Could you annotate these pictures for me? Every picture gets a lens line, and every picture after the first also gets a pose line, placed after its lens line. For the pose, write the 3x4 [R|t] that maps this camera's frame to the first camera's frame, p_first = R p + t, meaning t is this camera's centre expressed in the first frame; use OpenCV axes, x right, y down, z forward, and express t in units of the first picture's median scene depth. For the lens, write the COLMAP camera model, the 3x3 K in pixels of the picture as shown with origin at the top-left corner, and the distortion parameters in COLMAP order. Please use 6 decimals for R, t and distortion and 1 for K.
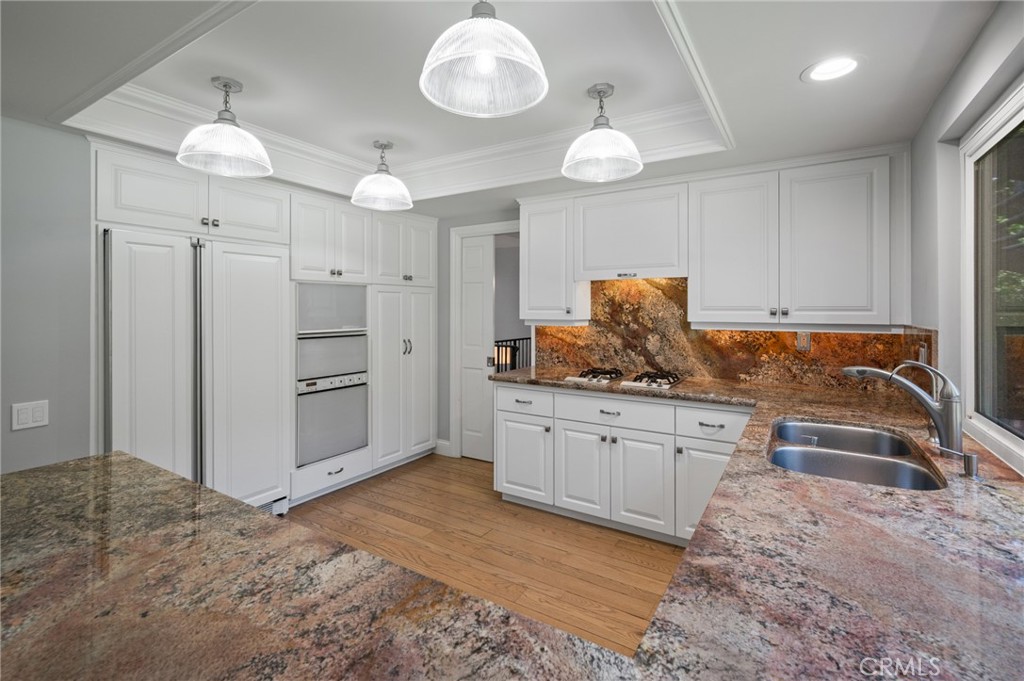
lens RADIAL K [[462.4, 0, 515.0], [0, 462.4, 309.5], [0, 0, 1]] dist [0.000889, -0.000241]
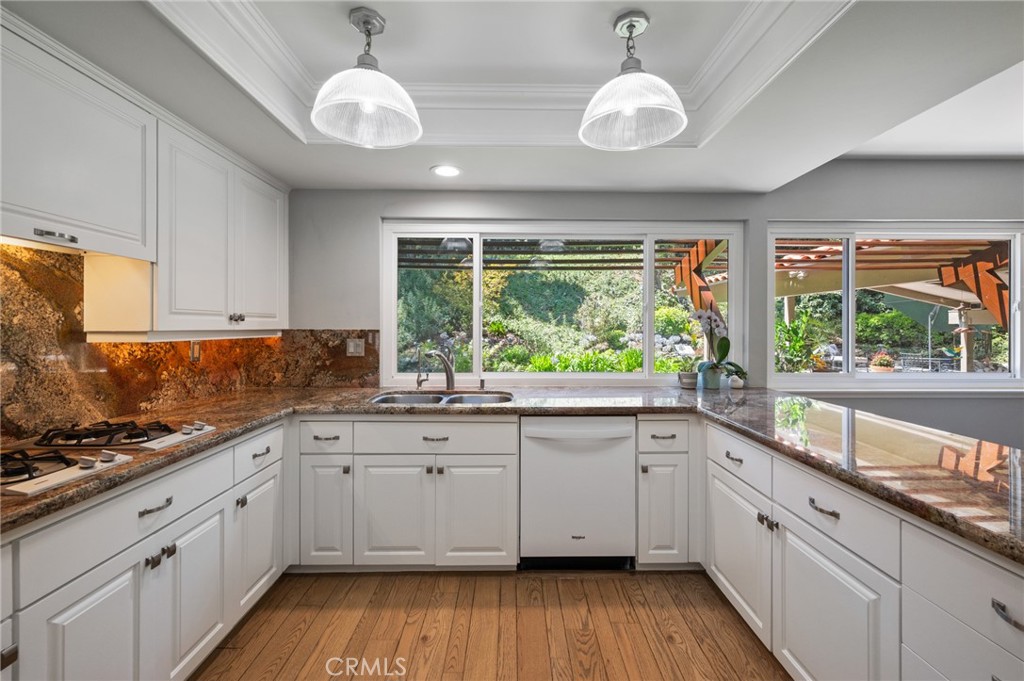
lens RADIAL K [[436.9, 0, 510.6], [0, 436.9, 326.6], [0, 0, 1]] dist [-0.000220, 0.000148]
pose [[-0.531162, -0.006059, 0.847249, -0.407115], [-0.005500, 0.999978, 0.003703, 0.014481], [-0.847253, -0.002693, -0.531183, 0.892930]]
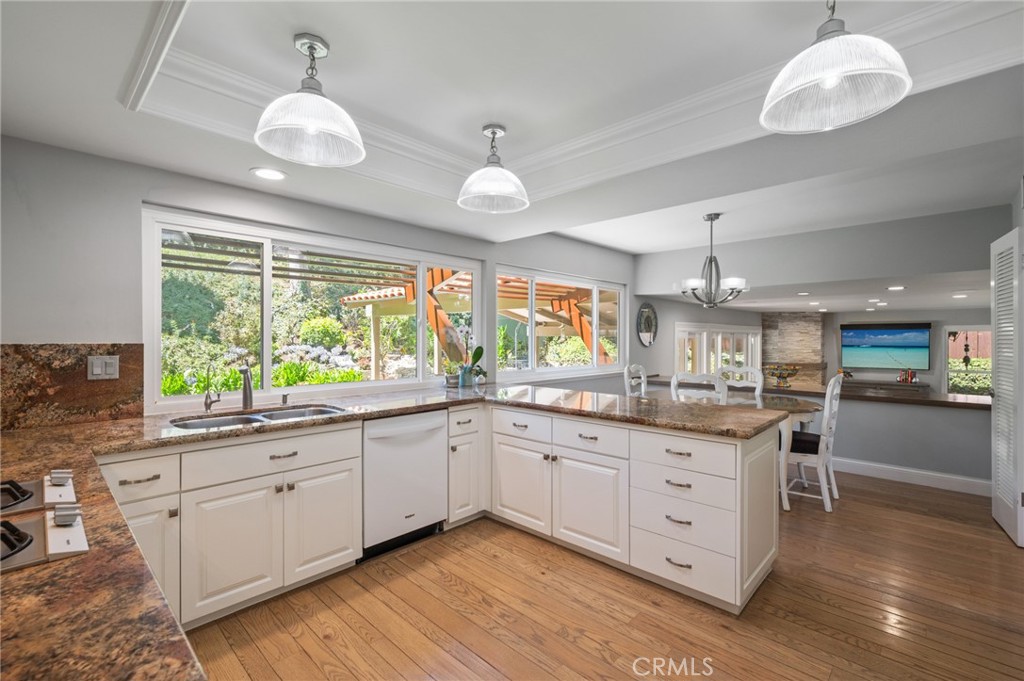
lens RADIAL K [[462.4, 0, 512.8], [0, 462.4, 338.7], [0, 0, 1]] dist [0.000889, -0.000241]
pose [[-0.980002, -0.006291, 0.198889, -0.250309], [-0.006116, 0.999980, 0.001493, 0.013188], [-0.198895, 0.000247, -0.980021, 1.232618]]
